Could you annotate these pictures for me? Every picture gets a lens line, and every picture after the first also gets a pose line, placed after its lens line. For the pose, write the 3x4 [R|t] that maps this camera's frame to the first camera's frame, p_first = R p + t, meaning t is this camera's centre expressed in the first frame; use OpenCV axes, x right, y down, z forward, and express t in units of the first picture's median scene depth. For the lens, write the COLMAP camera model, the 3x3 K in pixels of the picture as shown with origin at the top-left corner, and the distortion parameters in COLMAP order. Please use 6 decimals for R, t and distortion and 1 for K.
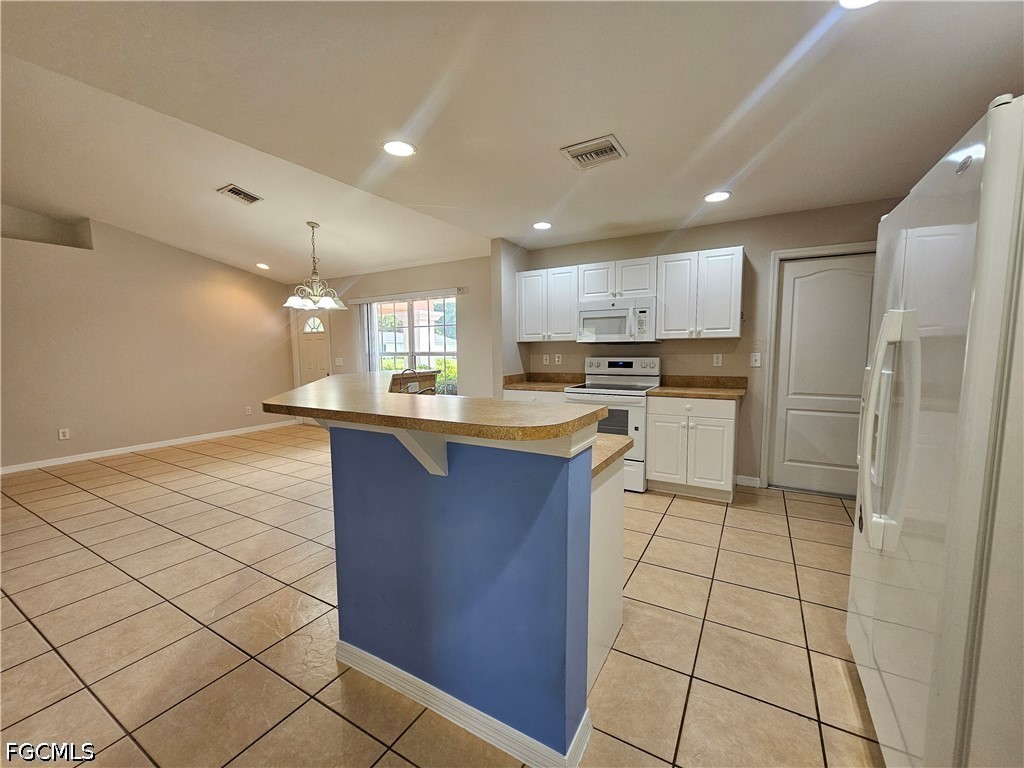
lens RADIAL K [[425.0, 0, 506.0], [0, 425.0, 386.3], [0, 0, 1]] dist [-0.001198, -0.000033]
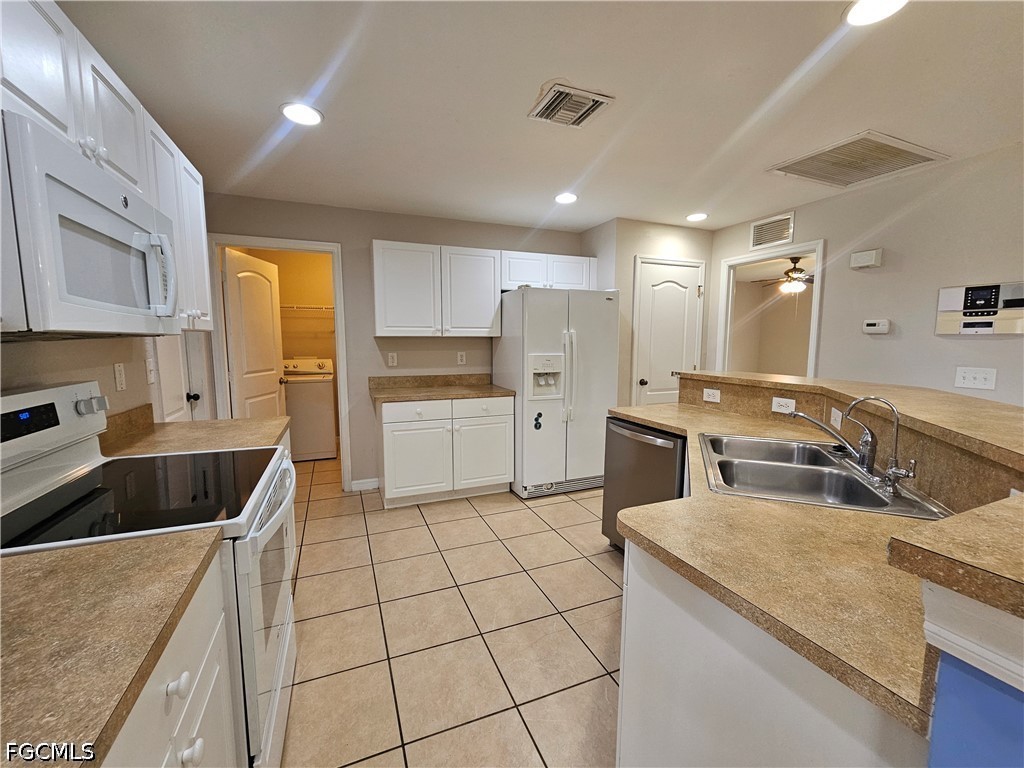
lens RADIAL K [[421.1, 0, 510.6], [0, 421.1, 386.9], [0, 0, 1]] dist [-0.001193, -0.000161]
pose [[-0.802781, -0.046805, 0.594435, -0.125568], [0.076225, 0.980680, 0.180159, -0.100681], [-0.591382, 0.189939, -0.783703, 1.083536]]
